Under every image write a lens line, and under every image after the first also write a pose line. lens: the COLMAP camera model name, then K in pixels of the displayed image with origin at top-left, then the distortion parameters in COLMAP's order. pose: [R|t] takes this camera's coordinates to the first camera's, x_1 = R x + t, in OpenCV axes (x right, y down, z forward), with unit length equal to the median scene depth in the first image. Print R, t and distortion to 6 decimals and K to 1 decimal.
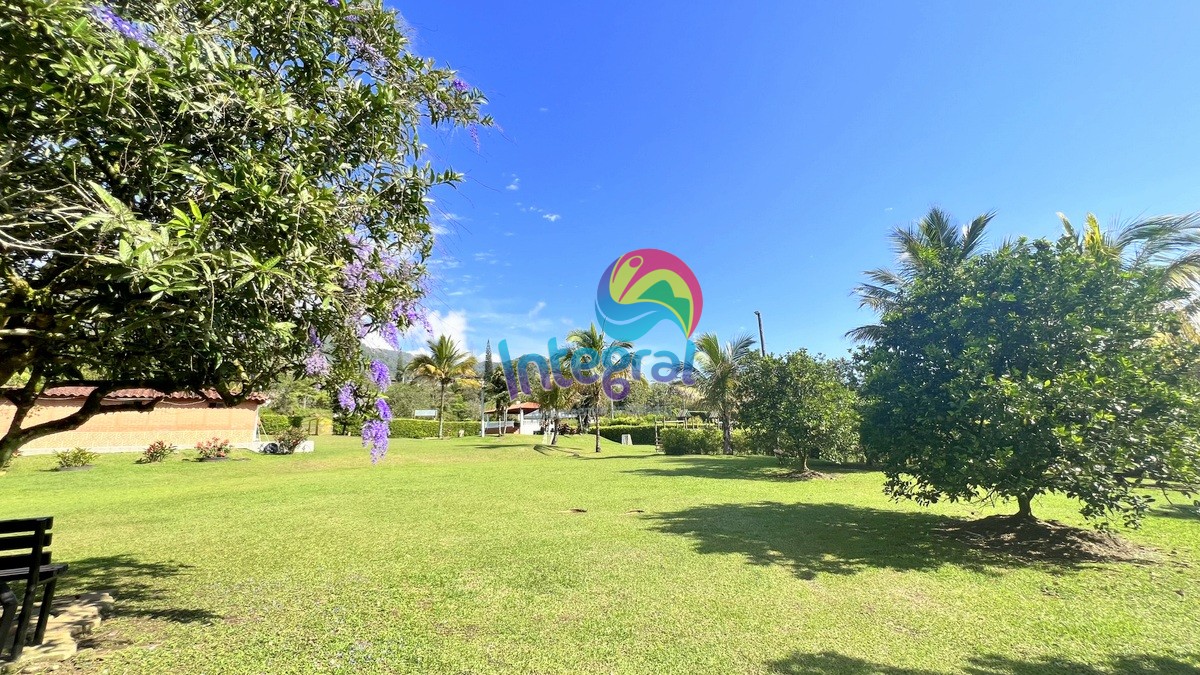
lens RADIAL K [[480.8, 0, 600.0], [0, 480.8, 337.5], [0, 0, 1]] dist [-0.000477, -0.000073]
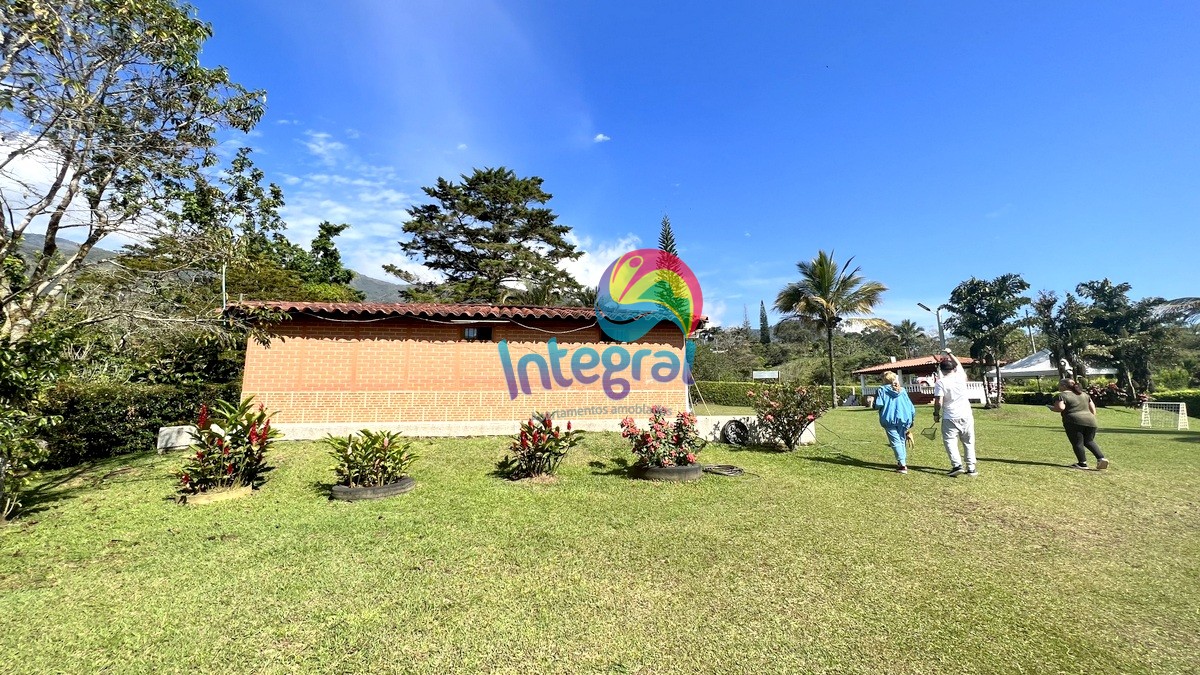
lens RADIAL K [[519.9, 0, 600.0], [0, 519.9, 337.5], [0, 0, 1]] dist [0.000183, -0.000172]
pose [[0.853761, -0.054151, -0.517841, -0.586177], [0.092712, 0.994493, 0.048859, 0.124671], [0.512344, -0.089725, 0.854080, 0.605415]]
